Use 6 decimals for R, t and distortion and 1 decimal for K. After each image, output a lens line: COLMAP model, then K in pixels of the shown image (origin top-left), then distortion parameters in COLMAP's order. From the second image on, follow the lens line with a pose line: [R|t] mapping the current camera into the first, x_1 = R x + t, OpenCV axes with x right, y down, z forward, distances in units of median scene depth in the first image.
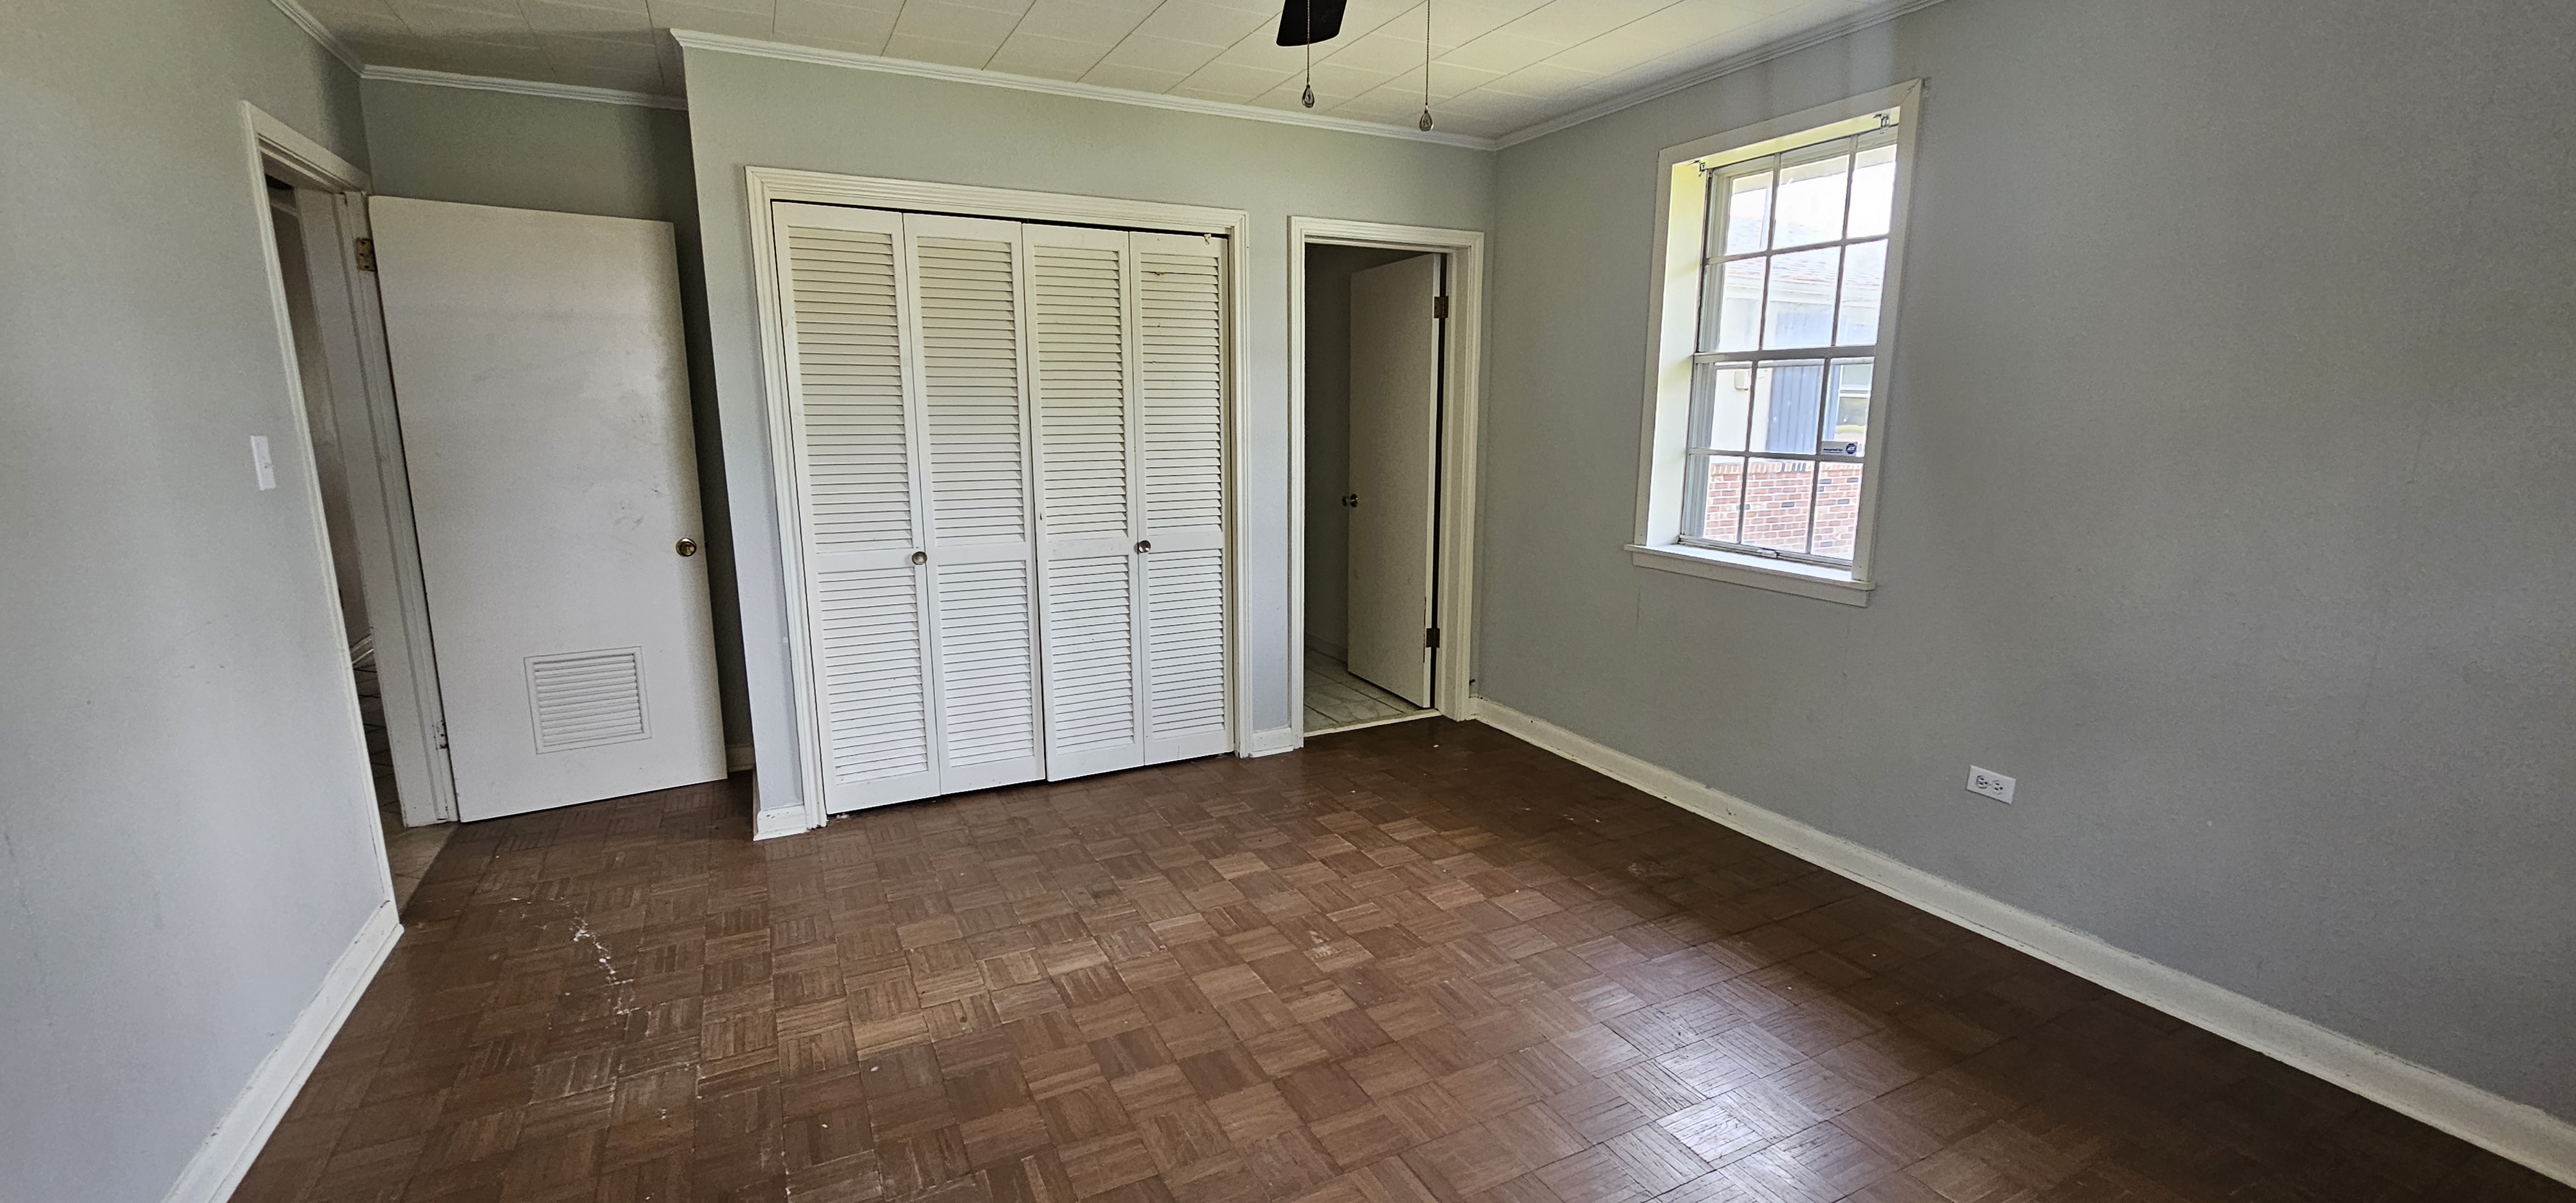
lens RADIAL K [[1049.8, 0, 1288.0], [0, 1049.8, 601.5], [0, 0, 1]] dist [-0.000345, -0.000197]
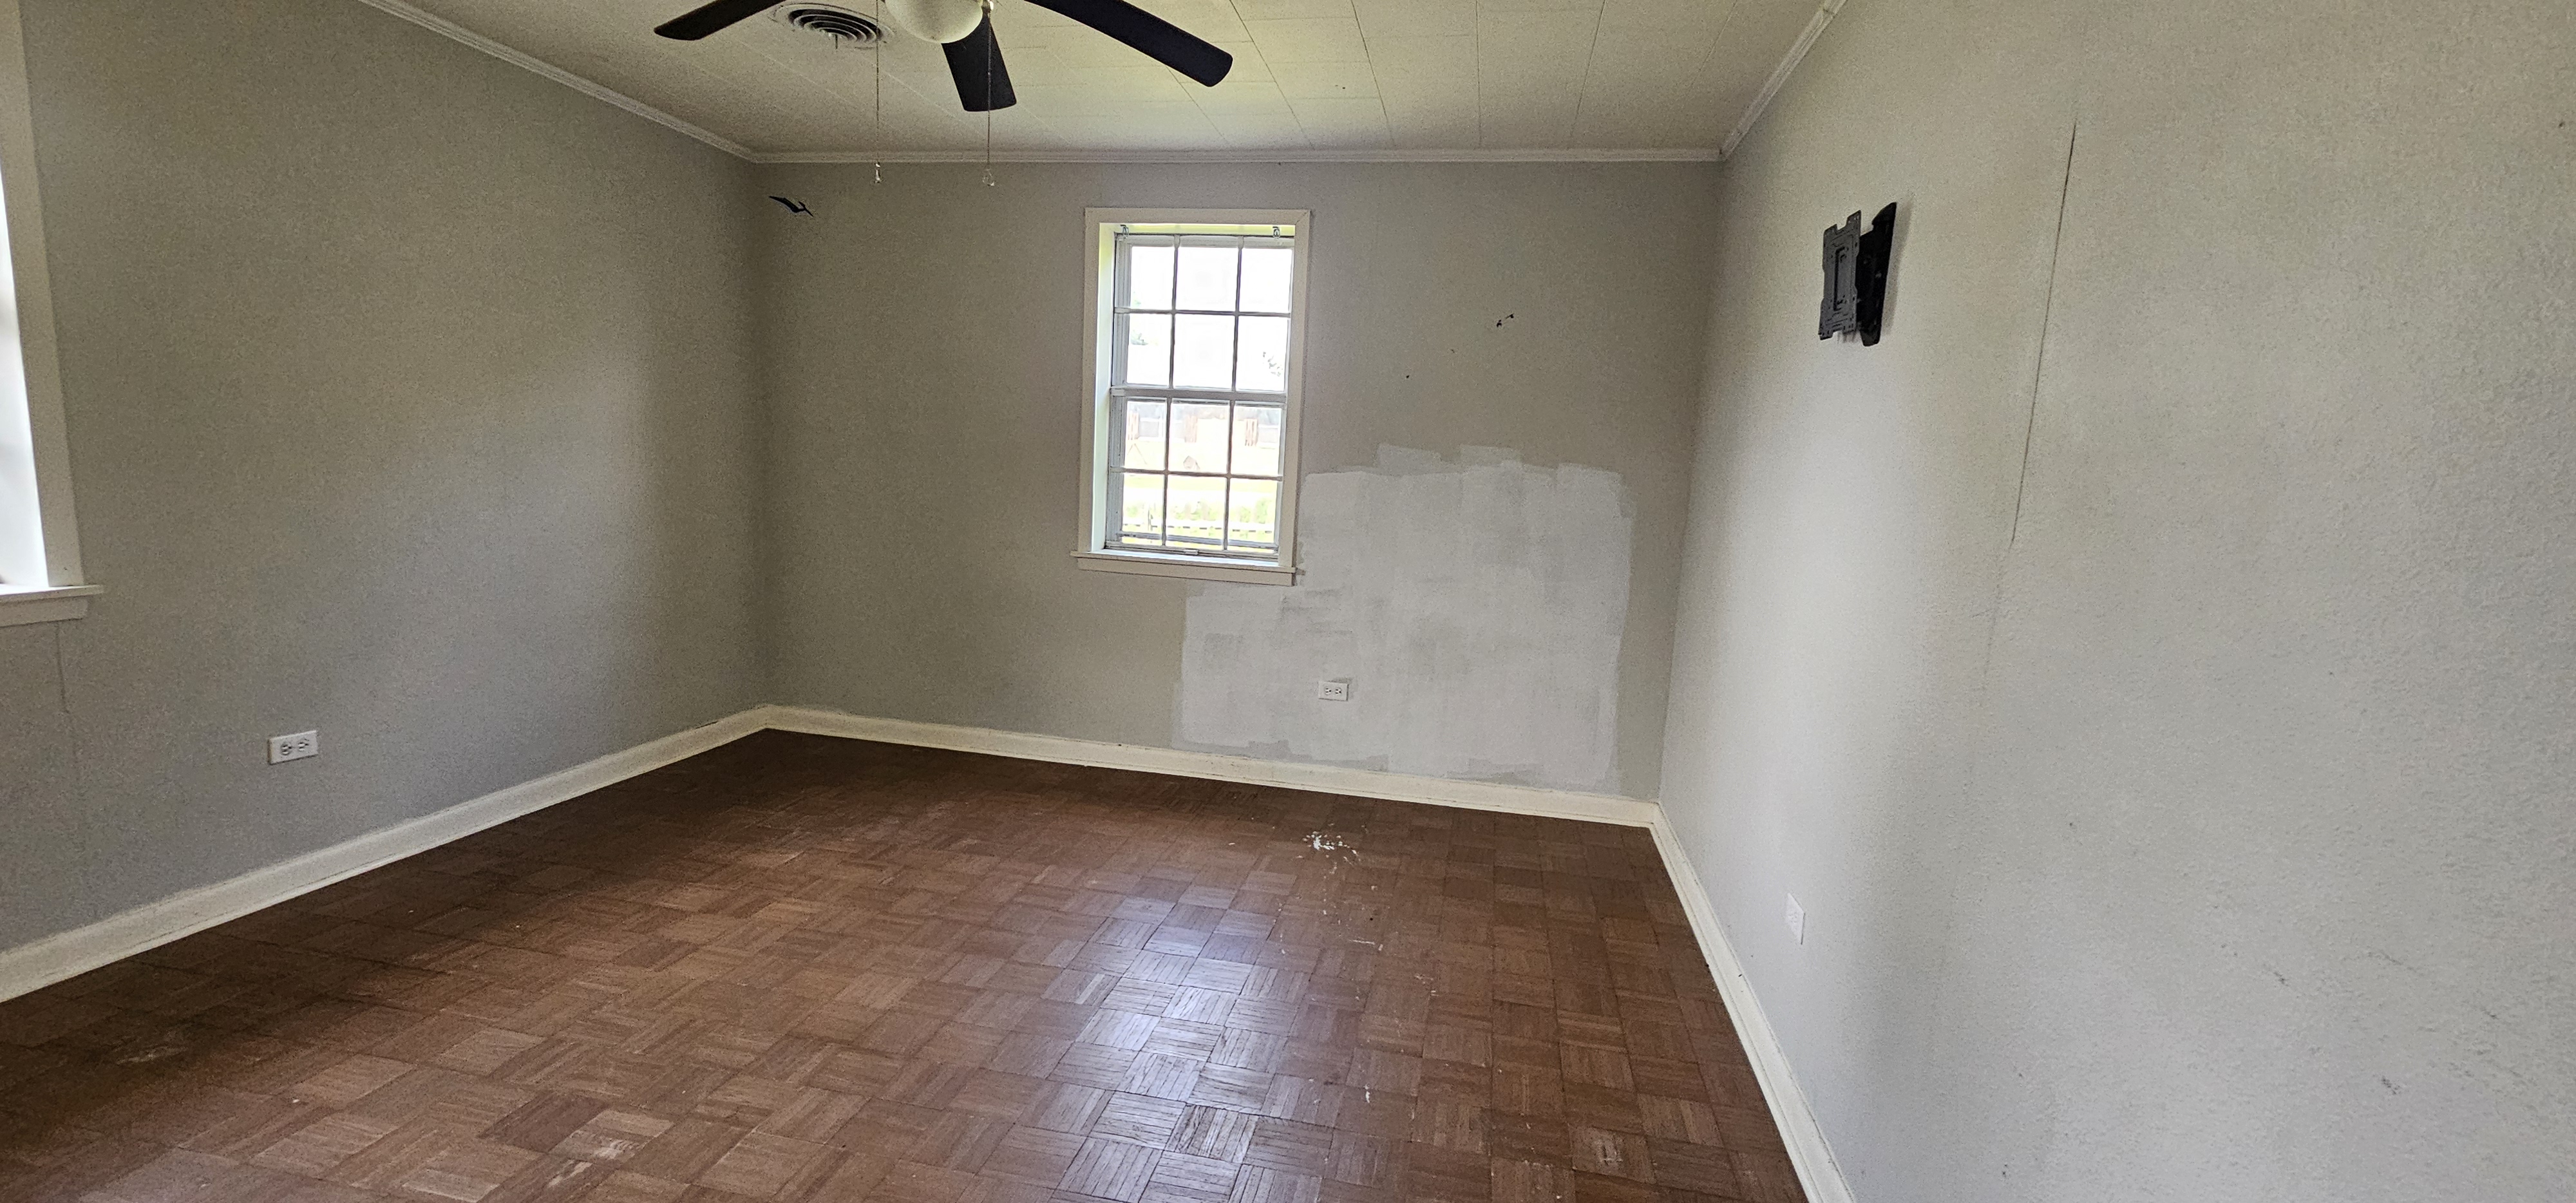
lens RADIAL K [[1049.8, 0, 1288.0], [0, 1049.8, 601.5], [0, 0, 1]] dist [-0.000345, -0.000197]
pose [[-0.779403, -0.126599, 0.613599, -0.699301], [0.062090, 0.958943, 0.276719, -0.185359], [-0.623439, 0.253774, -0.739542, 1.133033]]
